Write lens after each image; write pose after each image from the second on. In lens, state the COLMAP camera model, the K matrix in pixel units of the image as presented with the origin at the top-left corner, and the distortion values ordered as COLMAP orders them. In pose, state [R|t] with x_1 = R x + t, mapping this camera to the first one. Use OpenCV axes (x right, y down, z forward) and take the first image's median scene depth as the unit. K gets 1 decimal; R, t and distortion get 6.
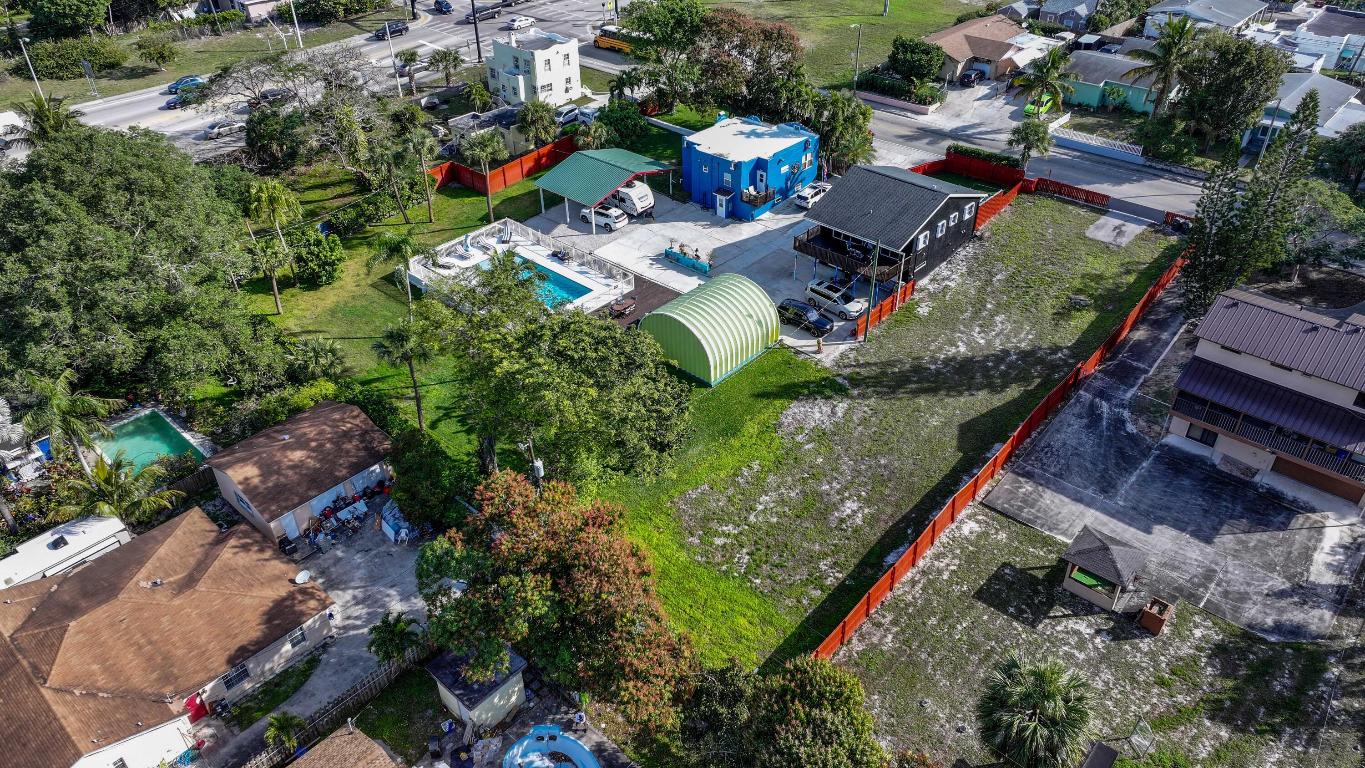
lens RADIAL K [[959.8, 0, 688.2], [0, 959.8, 381.3], [0, 0, 1]] dist [0.004633, 0.004671]
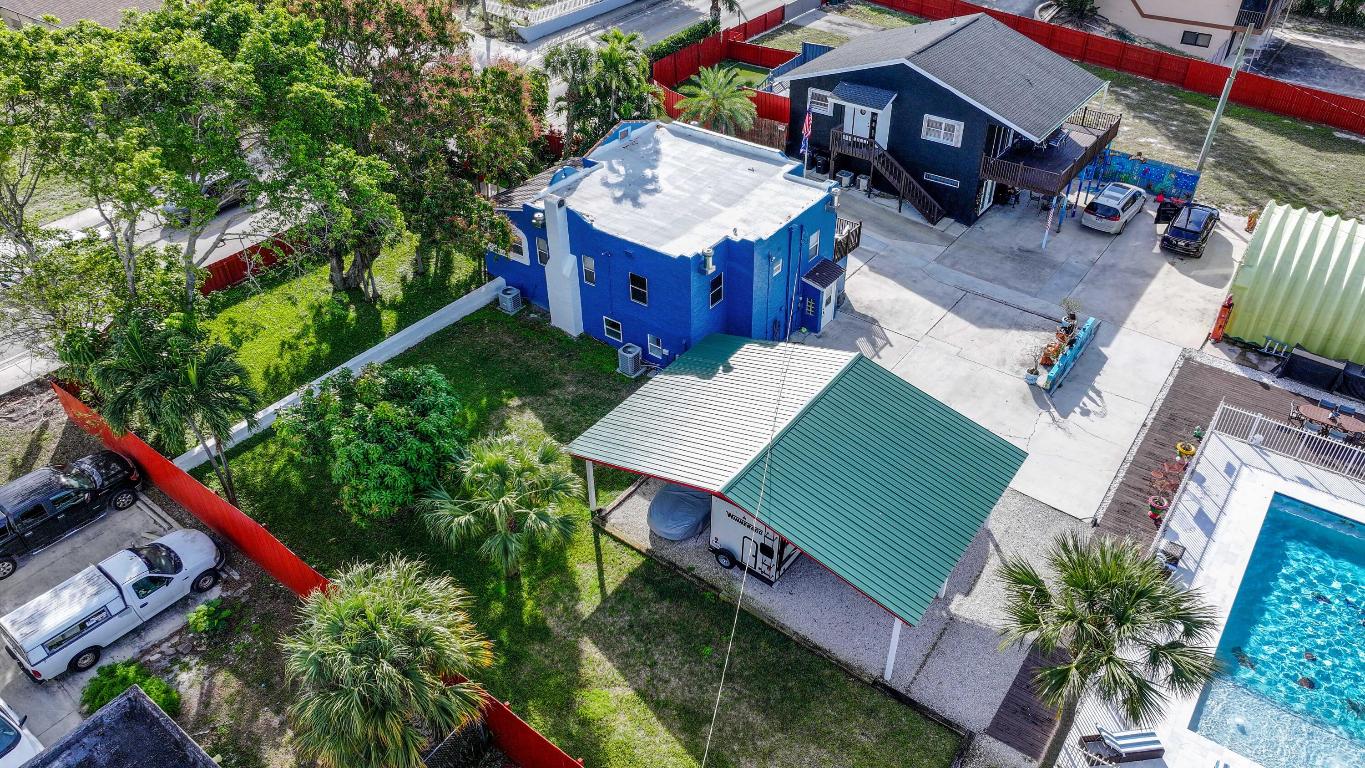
lens RADIAL K [[959.8, 0, 688.2], [0, 959.8, 381.3], [0, 0, 1]] dist [0.004633, 0.004671]
pose [[-0.097711, -0.581674, 0.807532, -0.312506], [0.577869, 0.627457, 0.521886, -0.398693], [-0.810259, 0.517642, 0.274822, 0.891235]]
